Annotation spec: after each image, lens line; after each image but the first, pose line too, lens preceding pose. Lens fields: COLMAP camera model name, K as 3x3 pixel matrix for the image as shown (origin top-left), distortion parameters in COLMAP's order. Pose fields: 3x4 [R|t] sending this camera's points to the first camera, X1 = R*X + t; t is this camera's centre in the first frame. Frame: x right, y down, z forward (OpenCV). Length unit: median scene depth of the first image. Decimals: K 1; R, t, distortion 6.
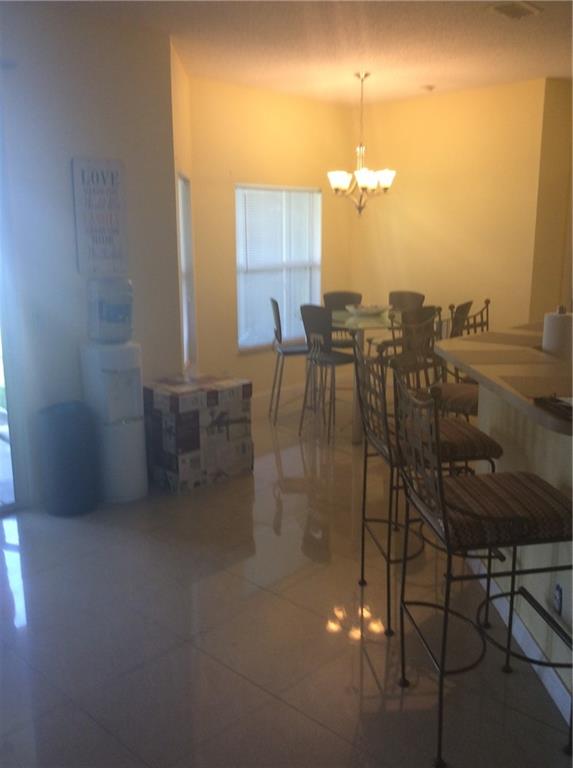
lens RADIAL K [[696.0, 0, 284.4], [0, 696.0, 388.9], [0, 0, 1]] dist [0.088911, -0.127935]
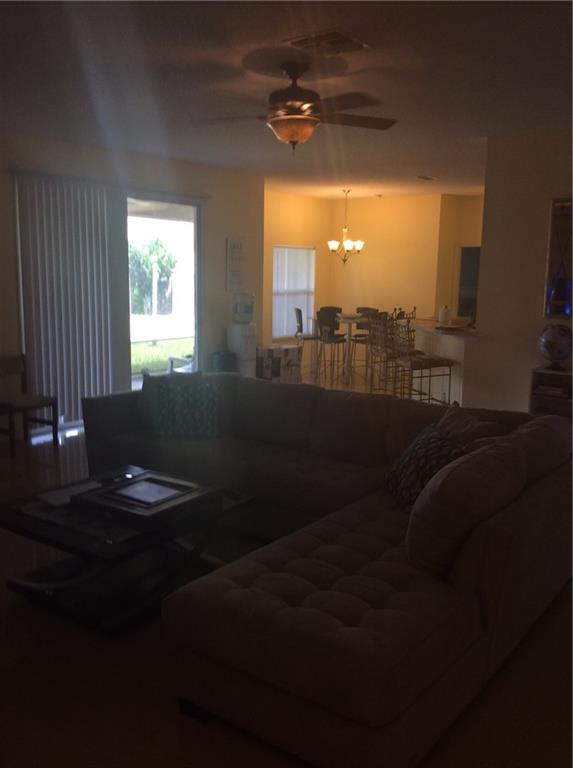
lens RADIAL K [[696.0, 0, 284.4], [0, 696.0, 388.9], [0, 0, 1]] dist [0.088911, -0.127935]
pose [[0.992170, -0.003843, 0.124837, -0.286550], [0.010643, 0.998492, -0.053848, 0.181766], [-0.124442, 0.054755, 0.990715, -0.804594]]
